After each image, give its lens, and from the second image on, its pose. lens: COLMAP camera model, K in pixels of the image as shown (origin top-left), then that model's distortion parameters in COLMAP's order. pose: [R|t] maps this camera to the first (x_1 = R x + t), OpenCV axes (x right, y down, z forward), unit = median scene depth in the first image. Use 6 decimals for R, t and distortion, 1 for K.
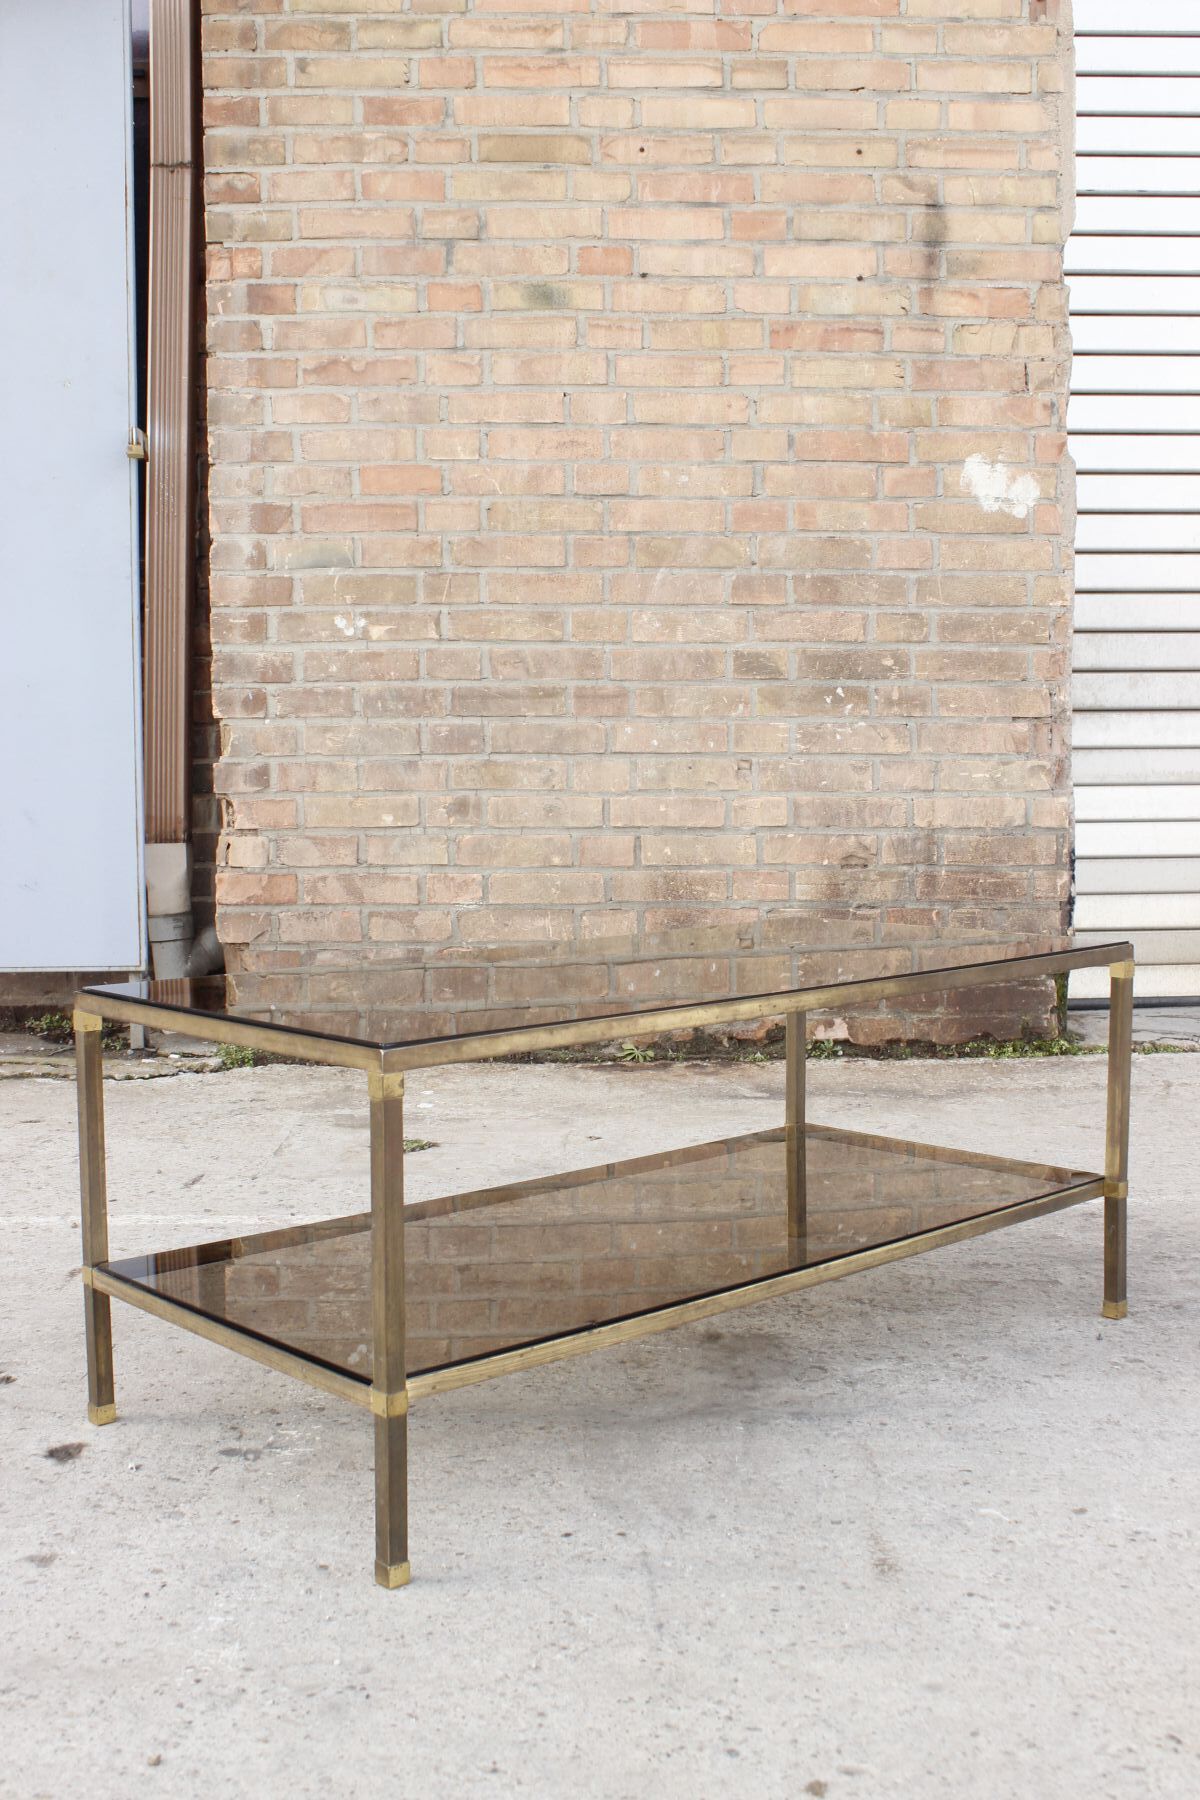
lens RADIAL K [[1969.3, 0, 672.2], [0, 1969.3, 897.6], [0, 0, 1]] dist [-0.009804, -0.004127]
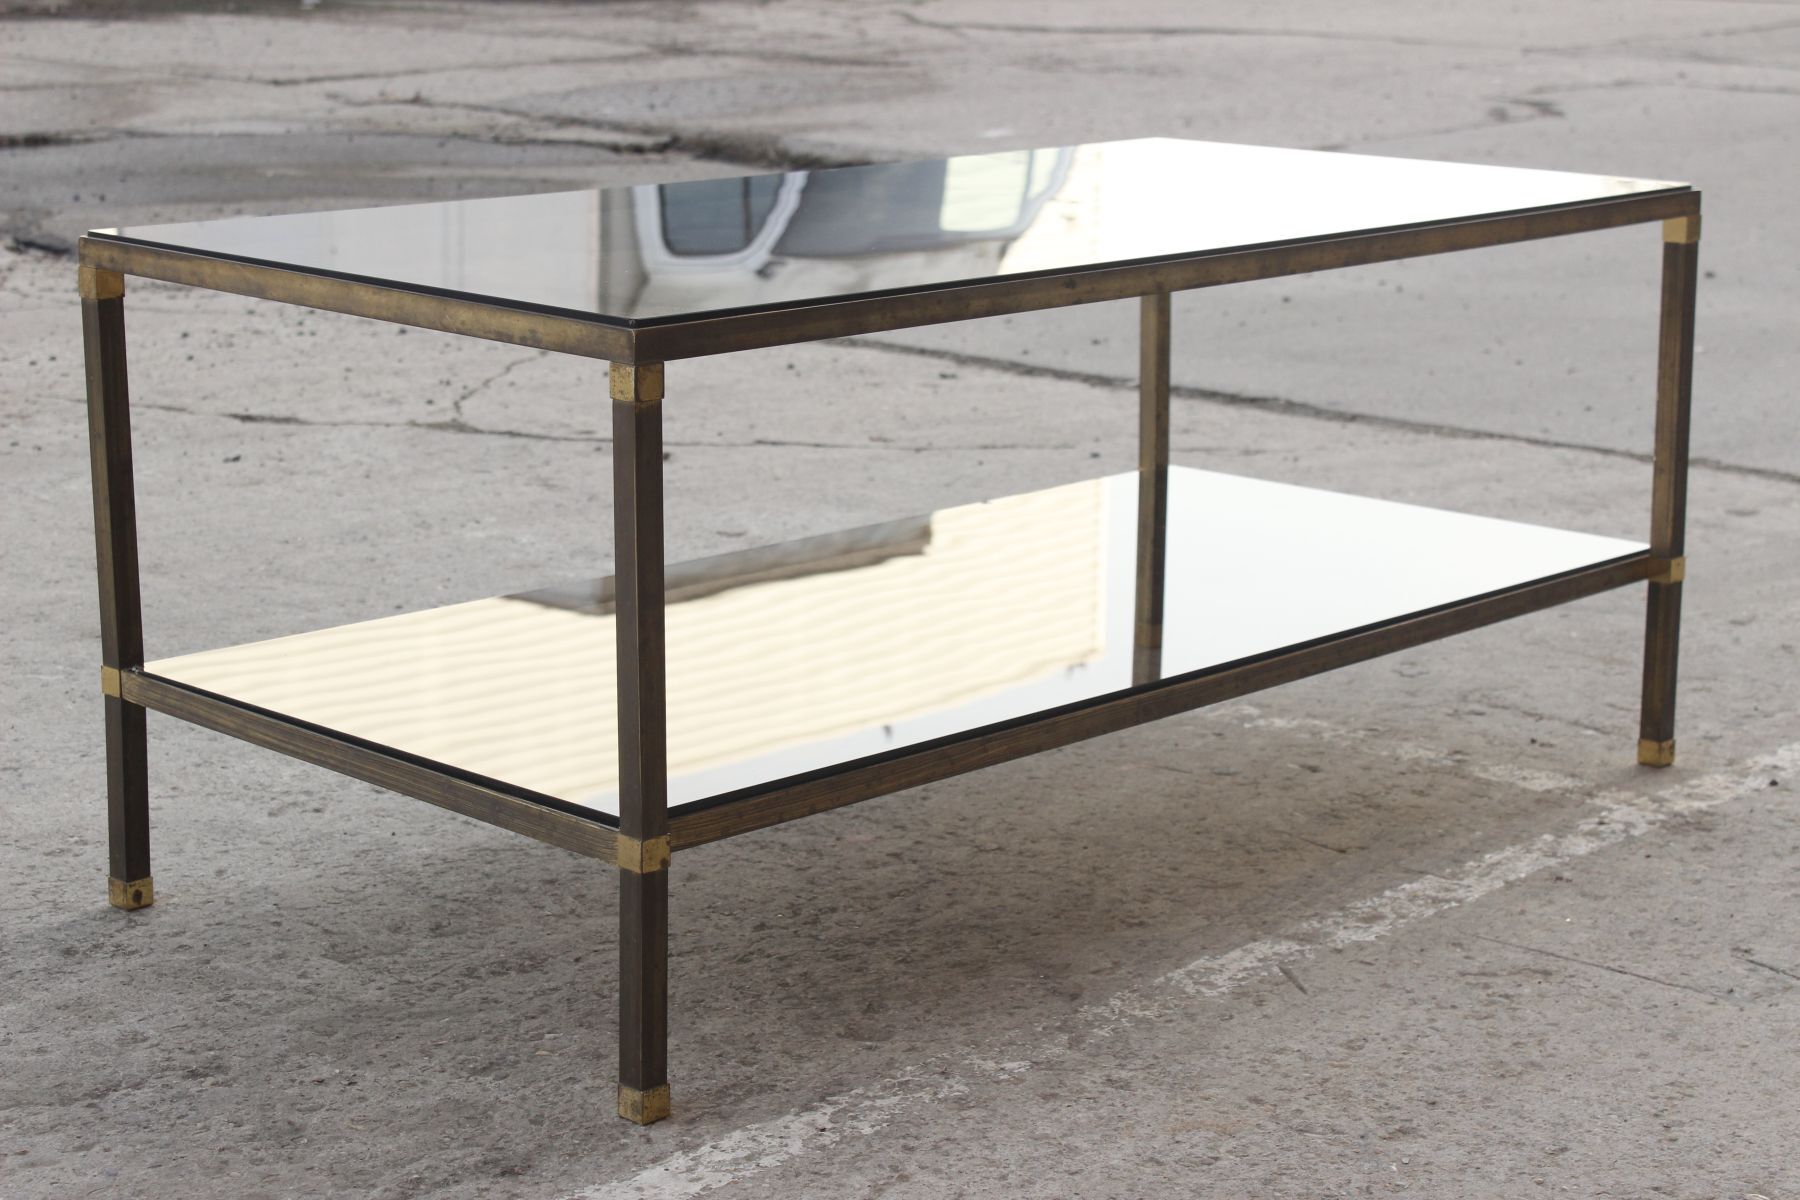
lens RADIAL K [[3334.9, 0, 900.0], [0, 3334.9, 600.0], [0, 0, 1]] dist [0.034960, 0.050178]
pose [[-0.741865, 0.153115, -0.652834, 0.389223], [-0.058085, 0.955247, 0.290049, -0.091031], [0.668029, 0.253097, -0.699771, 1.028824]]
